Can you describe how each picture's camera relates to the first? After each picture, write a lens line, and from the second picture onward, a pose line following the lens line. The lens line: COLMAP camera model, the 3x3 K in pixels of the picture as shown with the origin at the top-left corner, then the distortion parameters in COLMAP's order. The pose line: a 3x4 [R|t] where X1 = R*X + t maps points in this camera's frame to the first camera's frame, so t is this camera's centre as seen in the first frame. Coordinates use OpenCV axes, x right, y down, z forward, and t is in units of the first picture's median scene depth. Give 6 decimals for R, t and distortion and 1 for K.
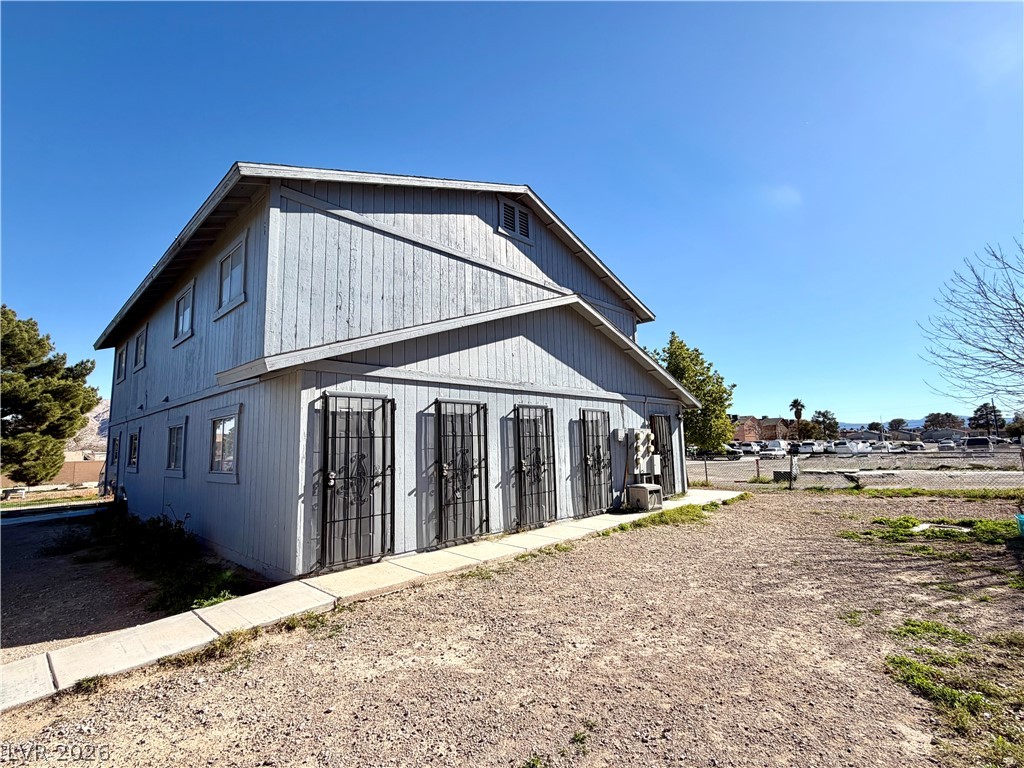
lens RADIAL K [[490.6, 0, 509.9], [0, 490.6, 383.4], [0, 0, 1]] dist [0.002000, -0.000164]
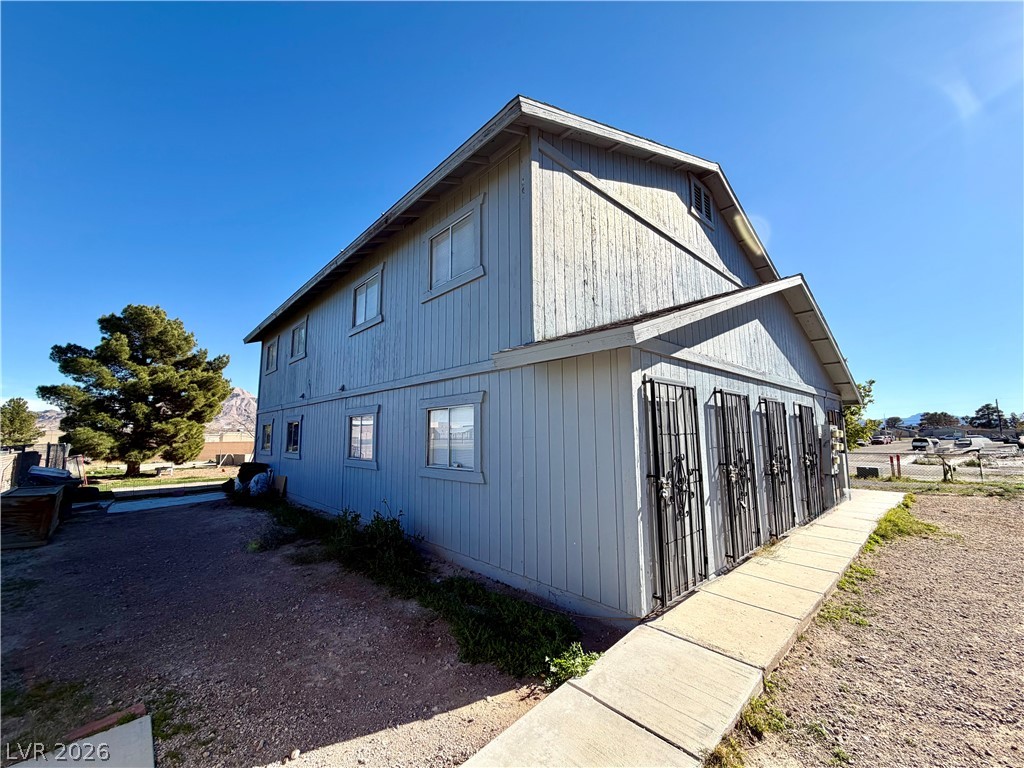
lens RADIAL K [[421.0, 0, 513.7], [0, 421.0, 382.1], [0, 0, 1]] dist [0.000695, 0.001531]
pose [[0.997666, 0.010062, -0.067543, -0.188369], [-0.009924, 0.999948, 0.002383, 0.009704], [0.067563, -0.001707, 0.997714, 0.109266]]
